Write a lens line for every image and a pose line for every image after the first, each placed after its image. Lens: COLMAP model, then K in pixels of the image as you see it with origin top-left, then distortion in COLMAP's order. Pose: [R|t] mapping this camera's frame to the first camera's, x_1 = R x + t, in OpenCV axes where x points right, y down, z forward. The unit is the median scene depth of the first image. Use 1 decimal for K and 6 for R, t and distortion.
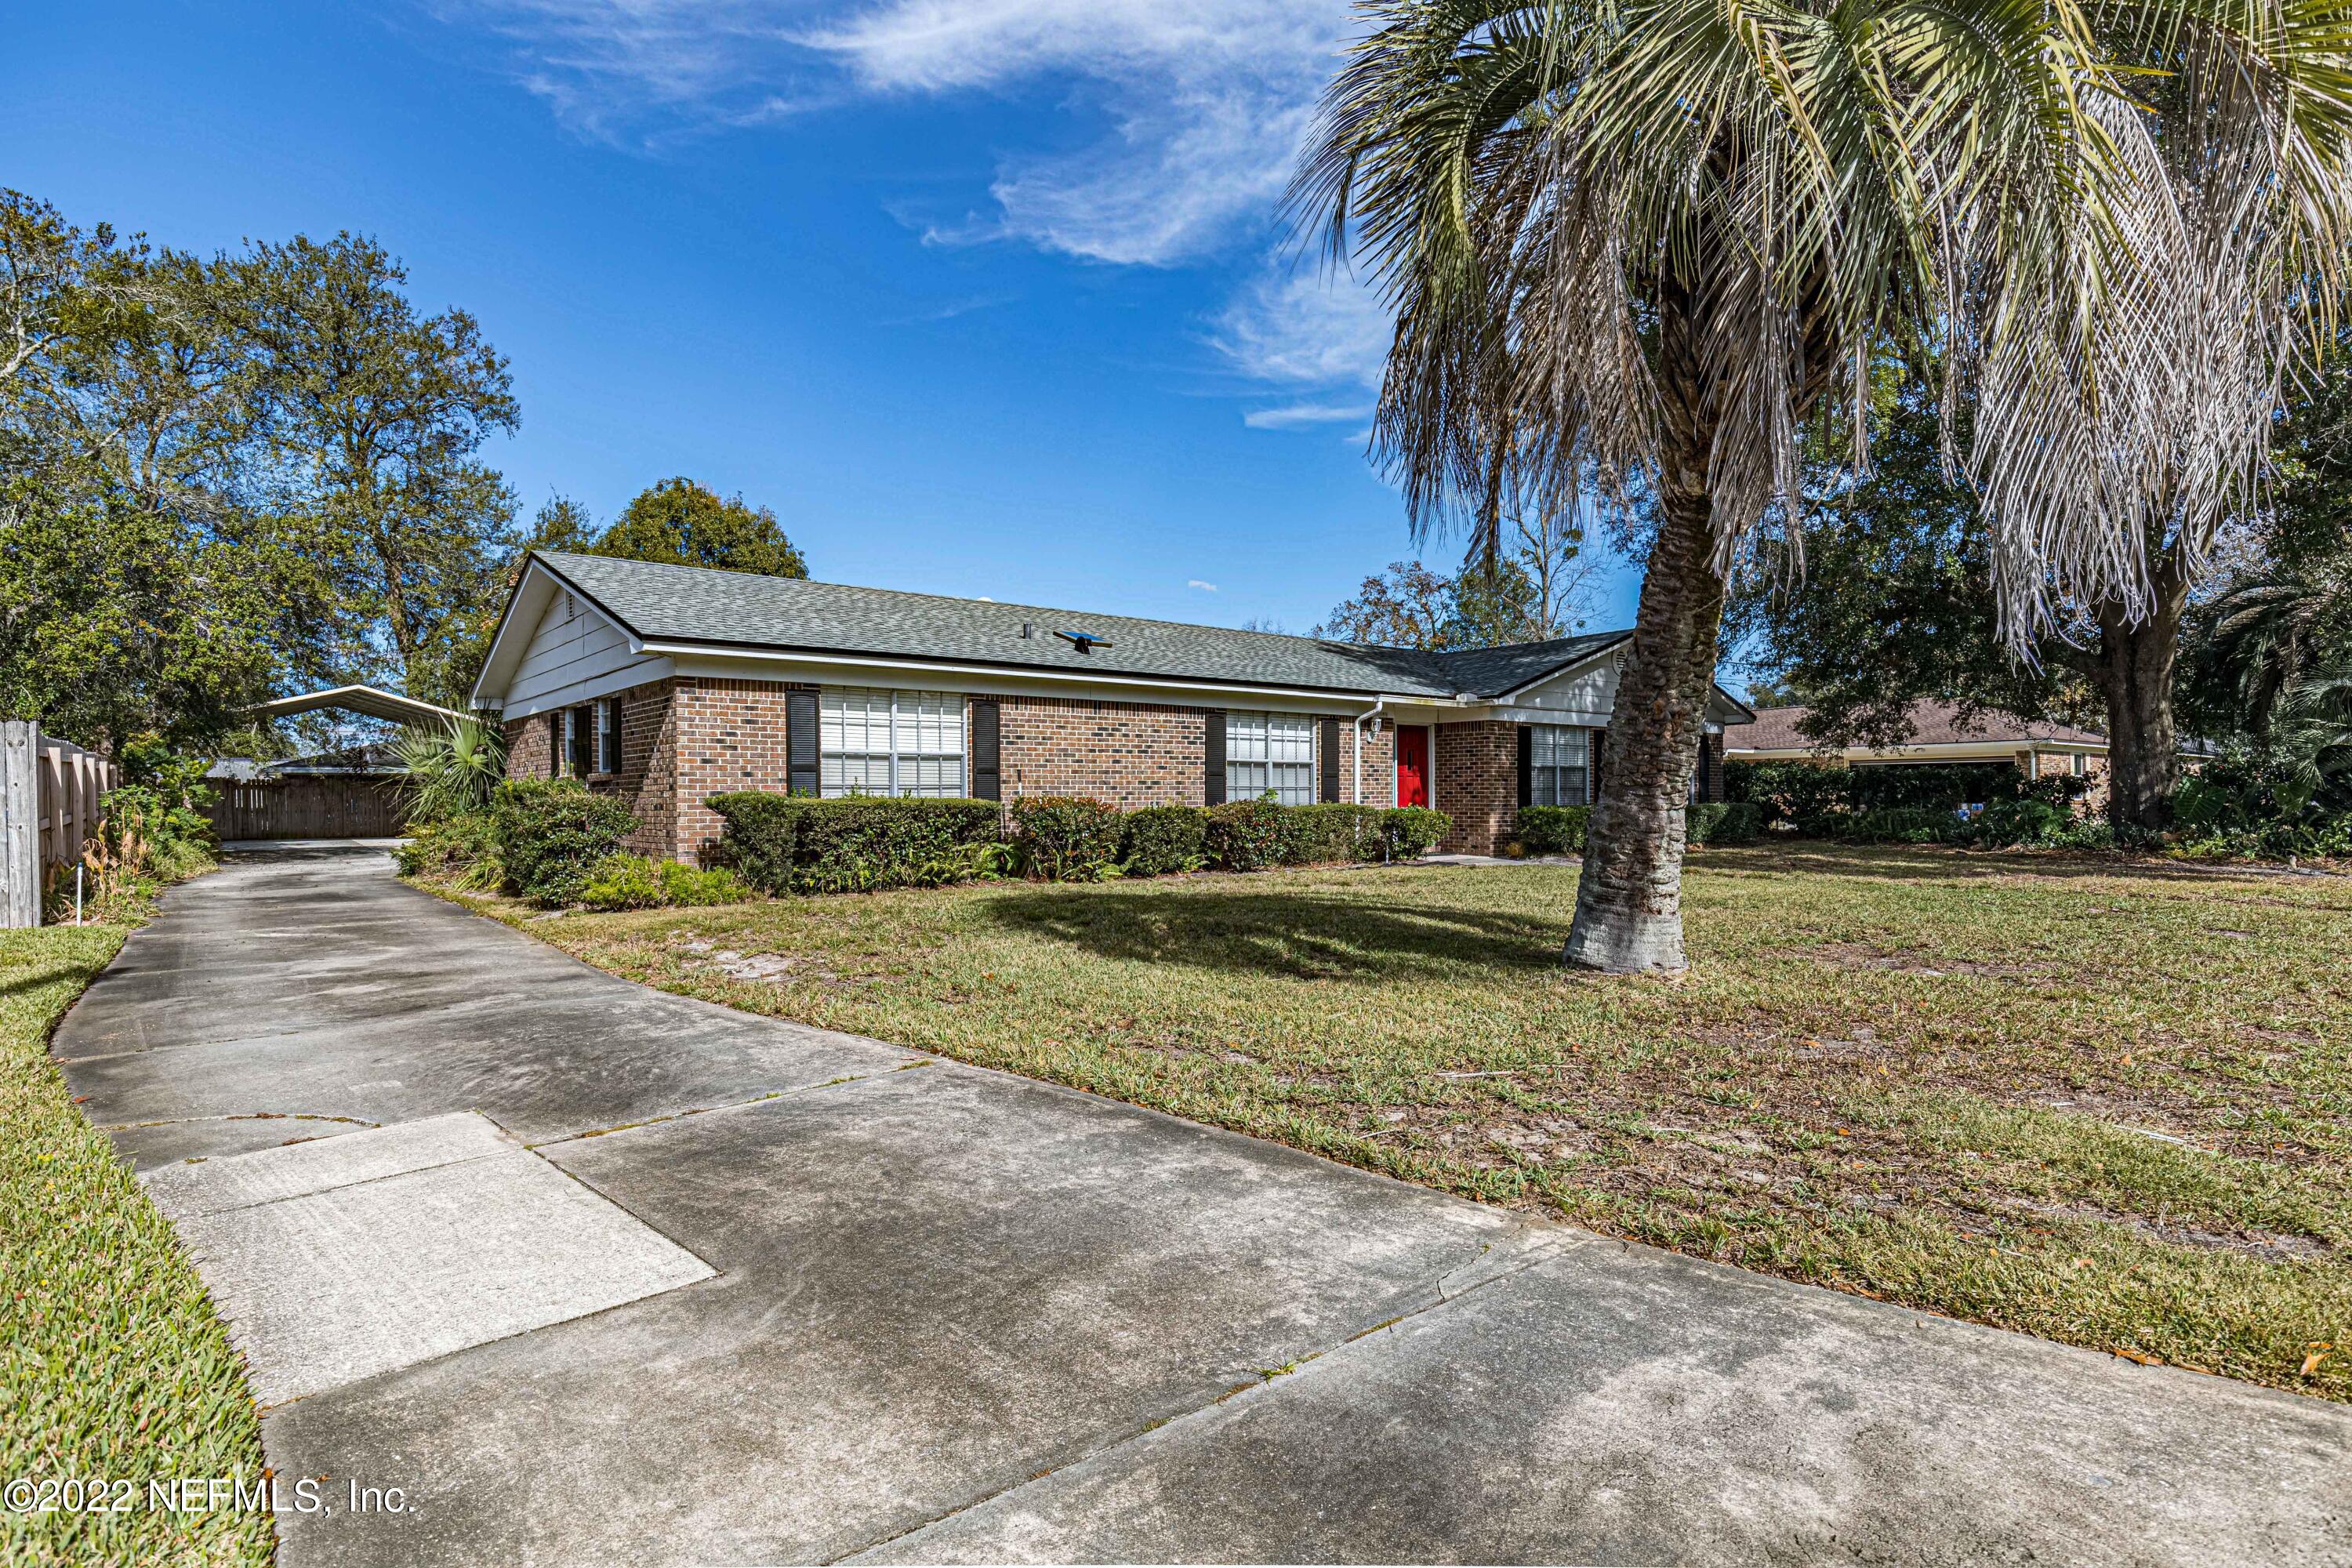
lens RADIAL K [[1219.3, 0, 1171.9], [0, 1219.3, 788.6], [0, 0, 1]] dist [0.002674, 0.000030]
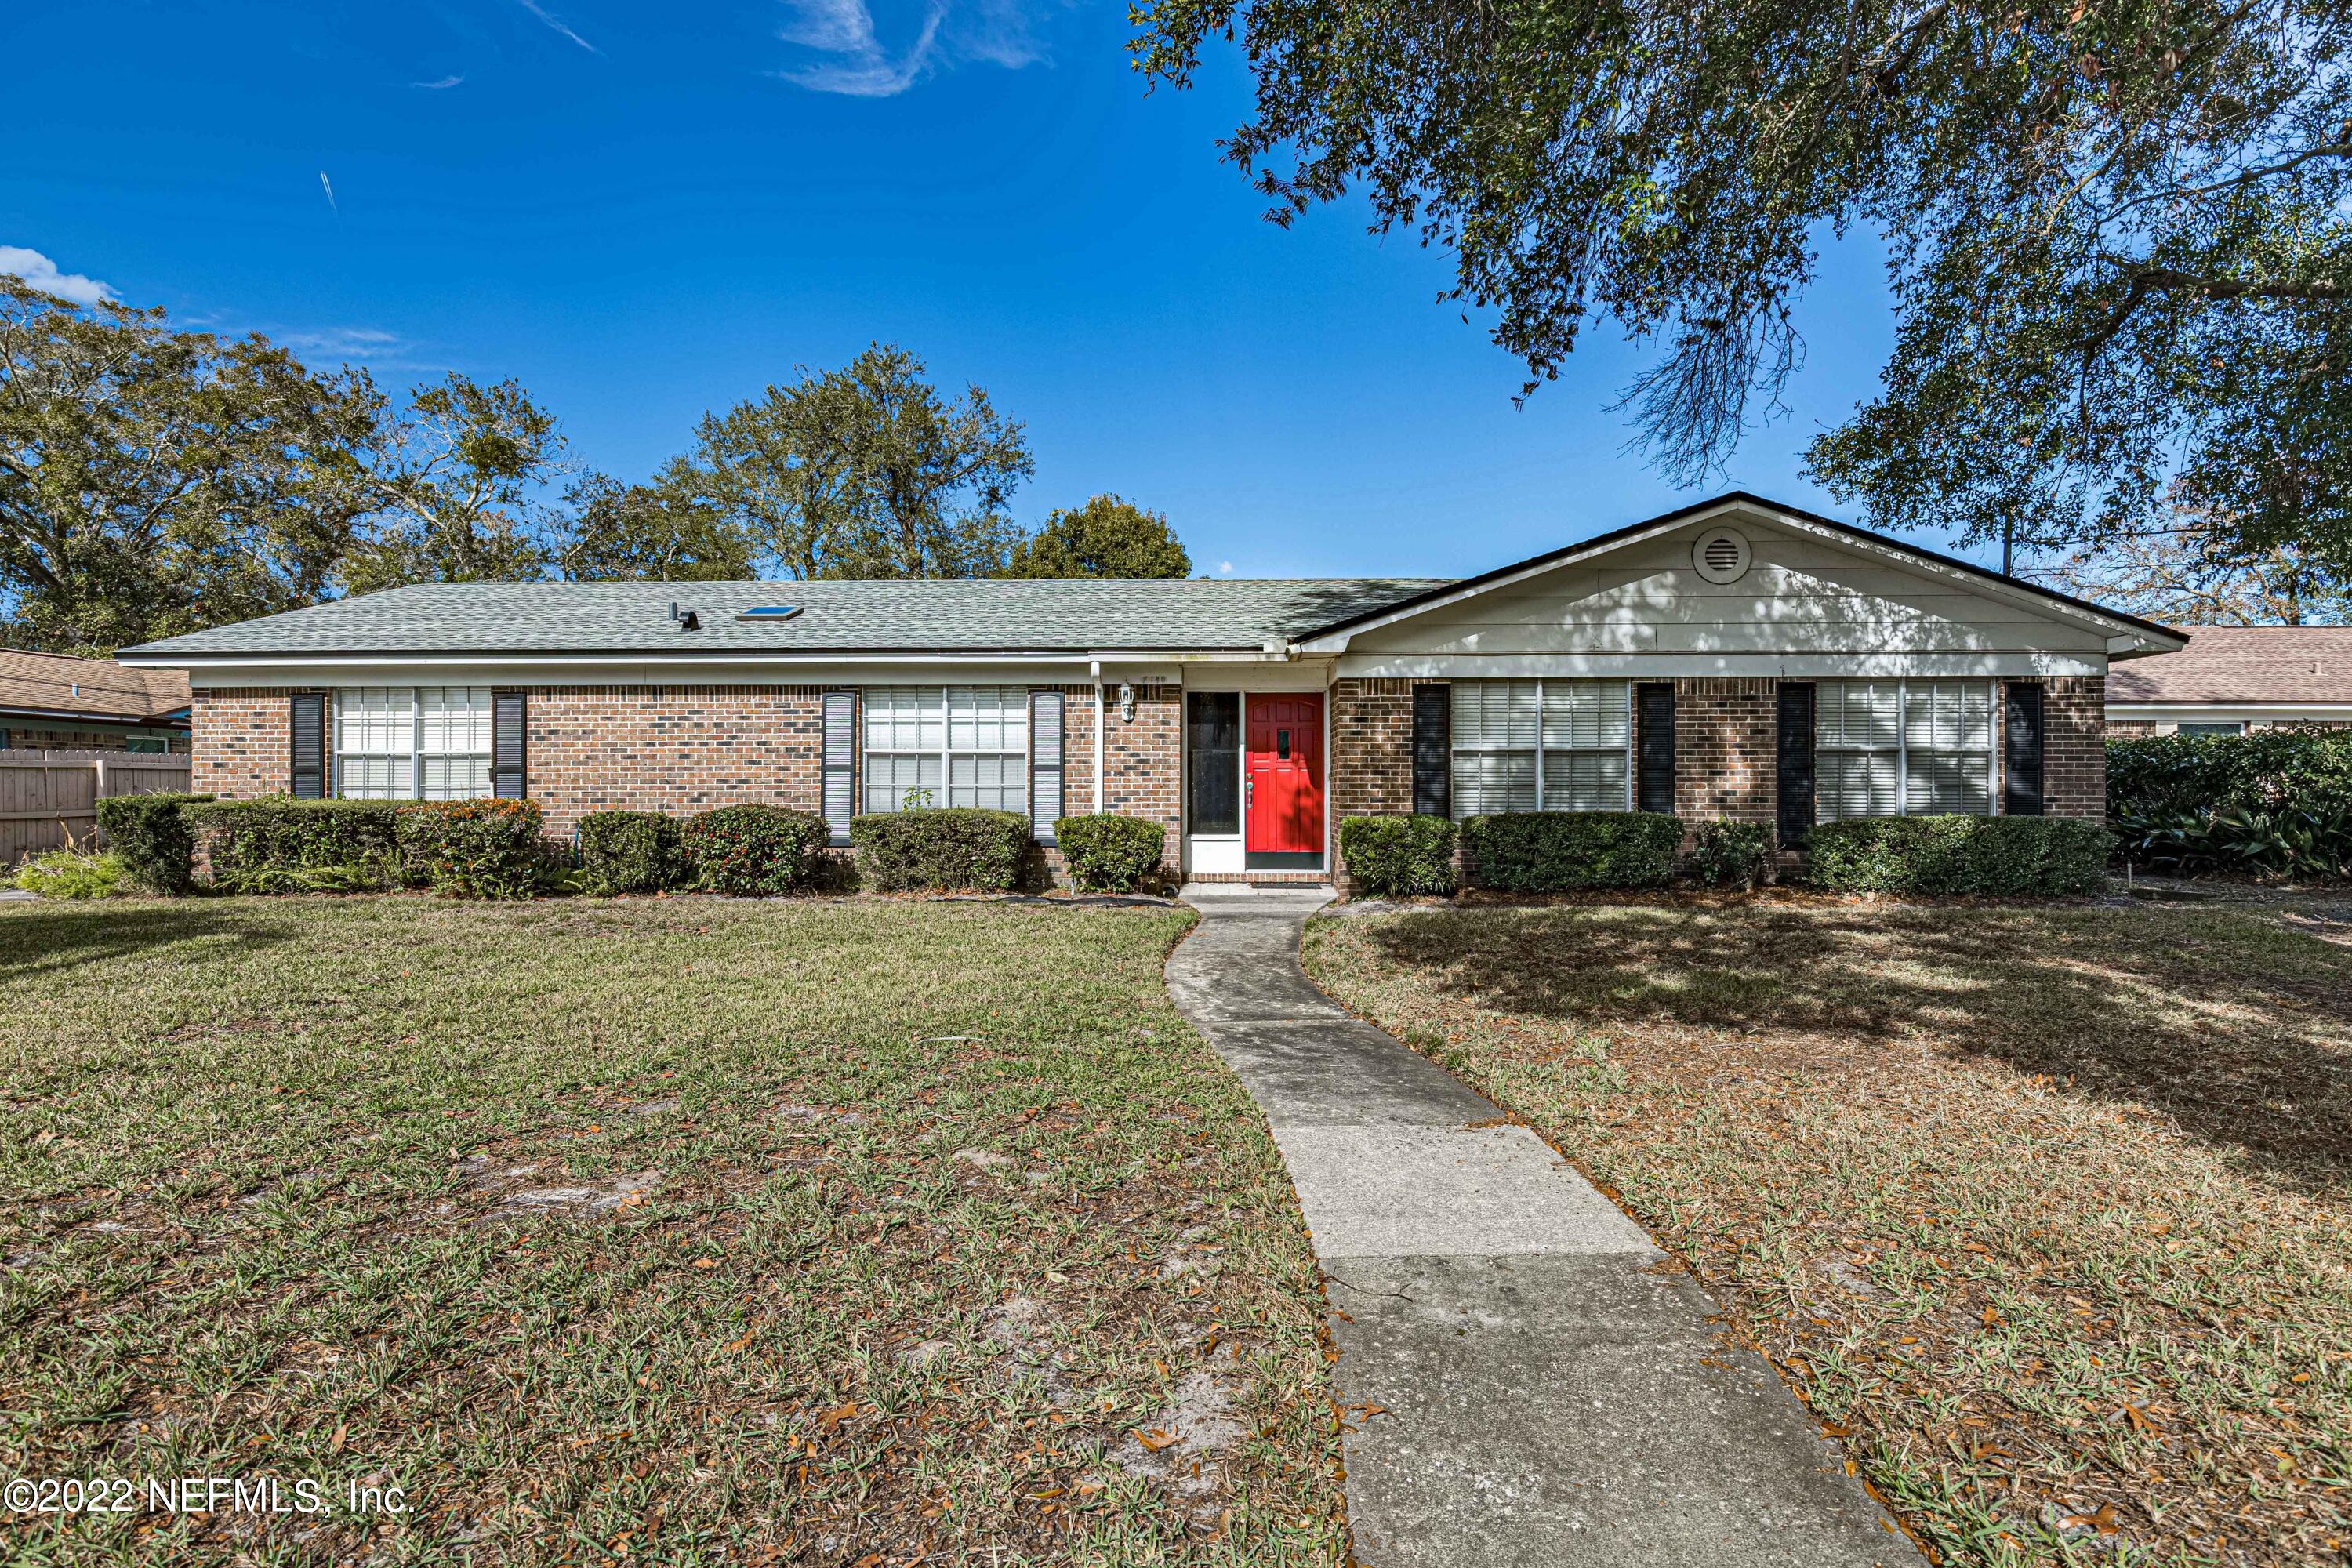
lens RADIAL K [[1176.0, 0, 1175.8], [0, 1176.0, 787.0], [0, 0, 1]] dist [0.001950, 0.000090]
pose [[0.761909, -0.003226, -0.647676, 0.730115], [0.003673, 0.999993, -0.000661, 0.000677], [0.647674, -0.001876, 0.761915, 0.592252]]
